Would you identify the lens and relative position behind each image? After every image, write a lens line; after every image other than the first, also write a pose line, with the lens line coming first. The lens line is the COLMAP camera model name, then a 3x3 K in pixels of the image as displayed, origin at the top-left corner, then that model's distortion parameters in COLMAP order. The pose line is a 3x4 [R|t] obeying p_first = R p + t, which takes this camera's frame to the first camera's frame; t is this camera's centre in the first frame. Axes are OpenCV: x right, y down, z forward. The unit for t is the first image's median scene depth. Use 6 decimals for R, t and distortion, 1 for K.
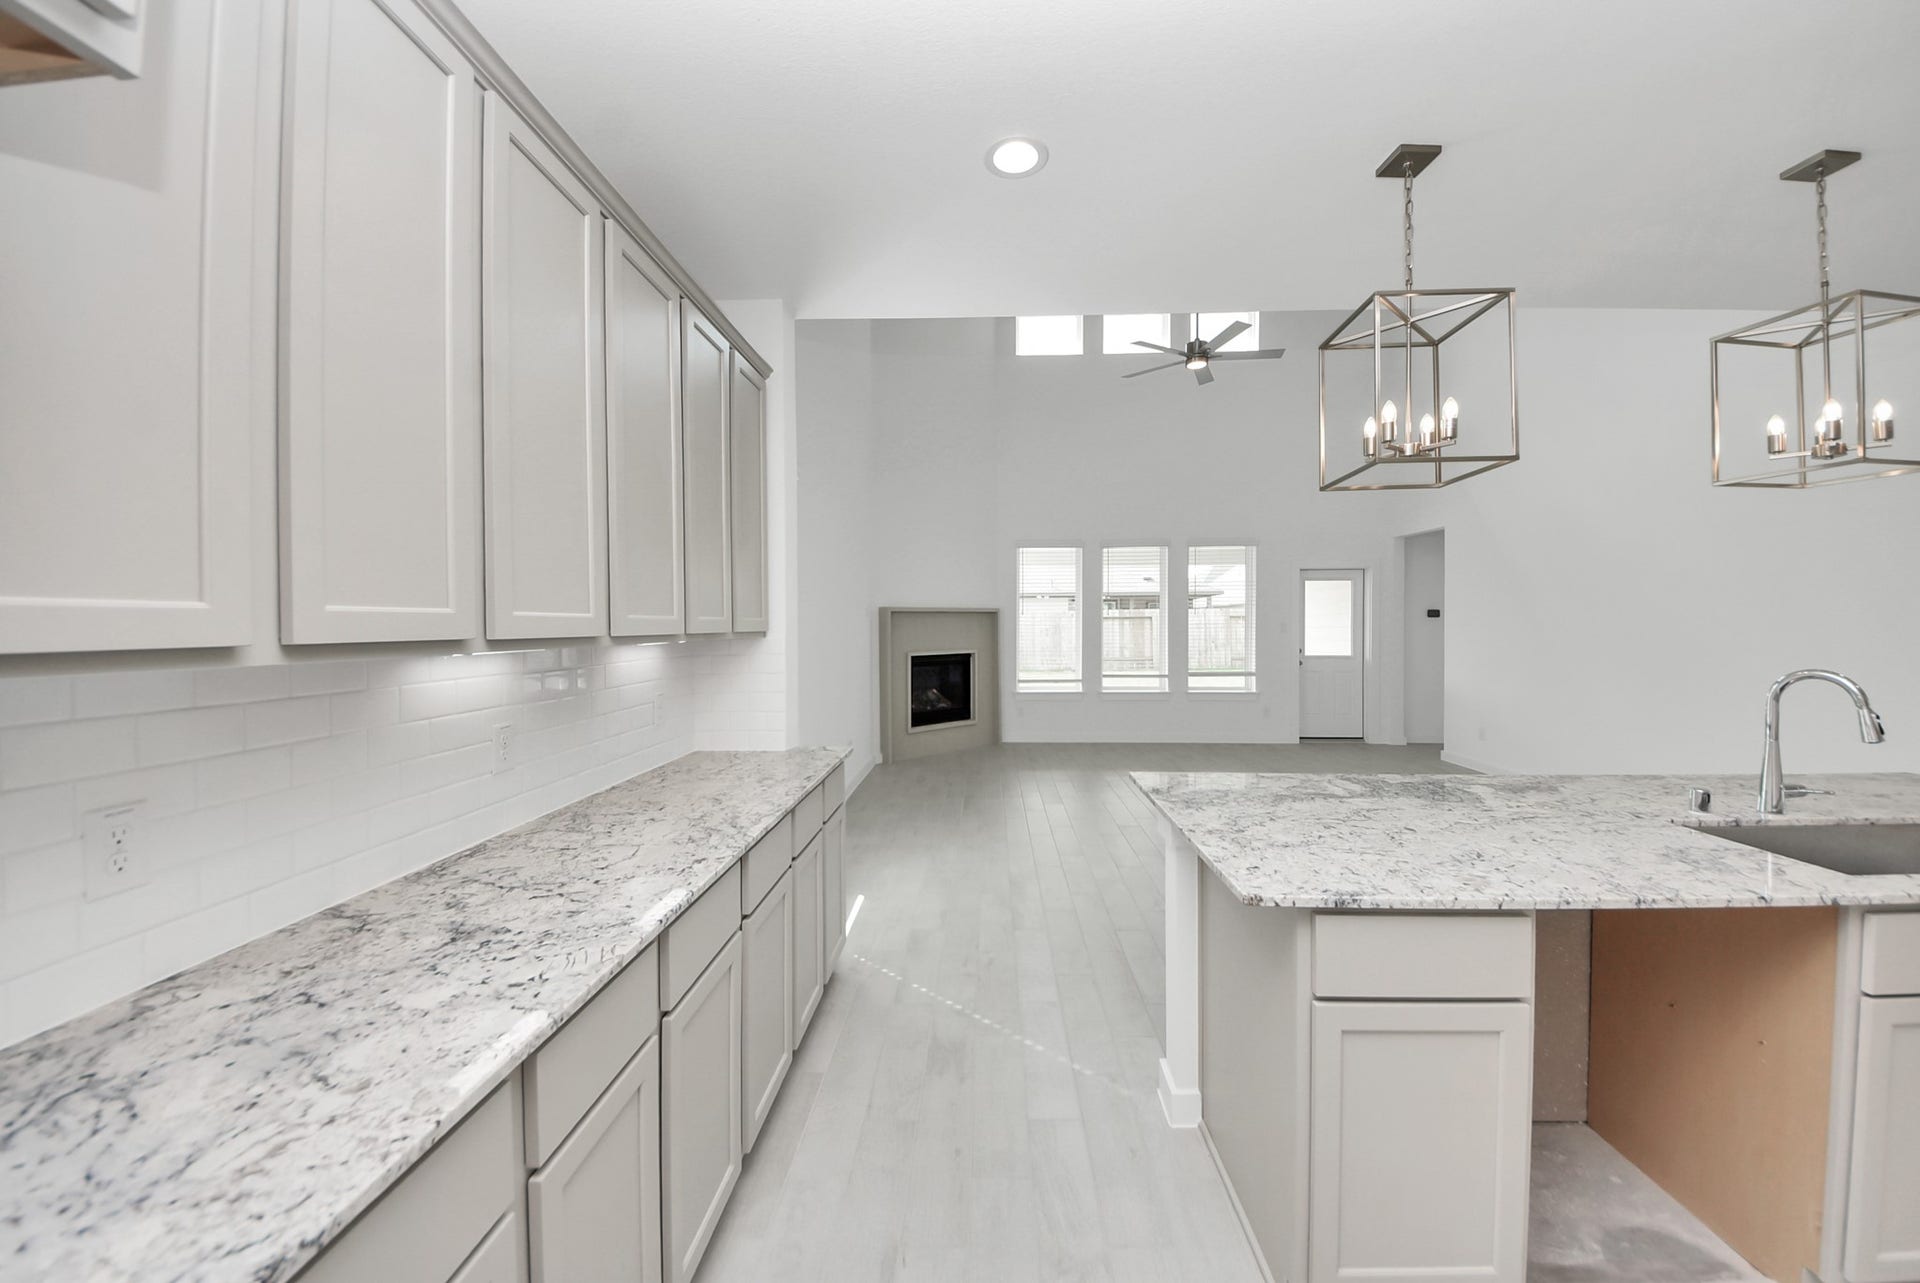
lens RADIAL K [[707.6, 0, 960.2], [0, 707.6, 624.8], [0, 0, 1]] dist [-0.000362, -0.000205]
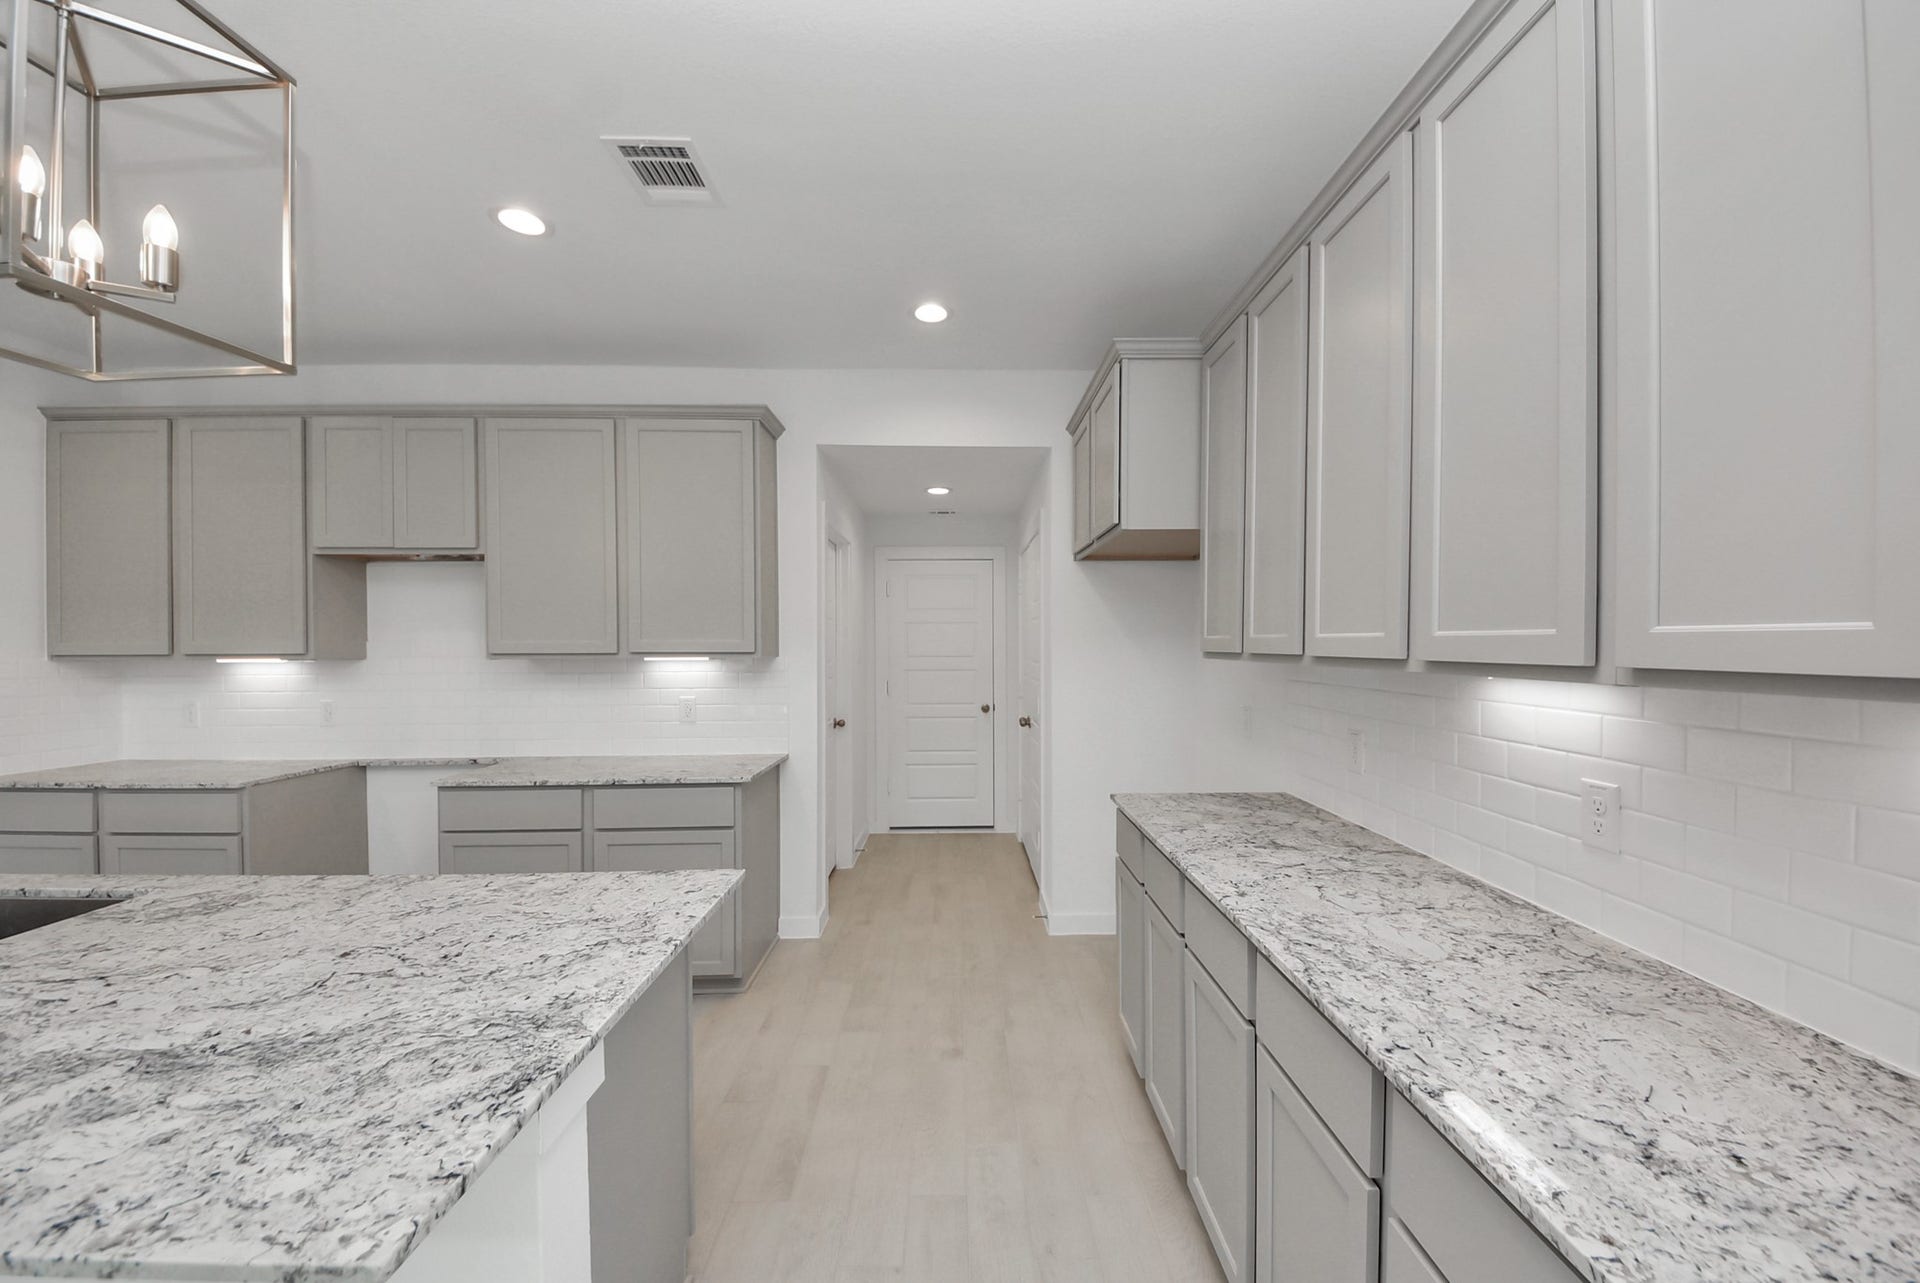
lens RADIAL K [[707.6, 0, 959.1], [0, 707.6, 640.5], [0, 0, 1]] dist [-0.000362, -0.000205]
pose [[-0.998112, 0.006928, -0.061030, 0.083394], [0.006465, 0.999949, 0.007778, -0.029452], [0.061081, 0.007369, -0.998106, 2.027351]]
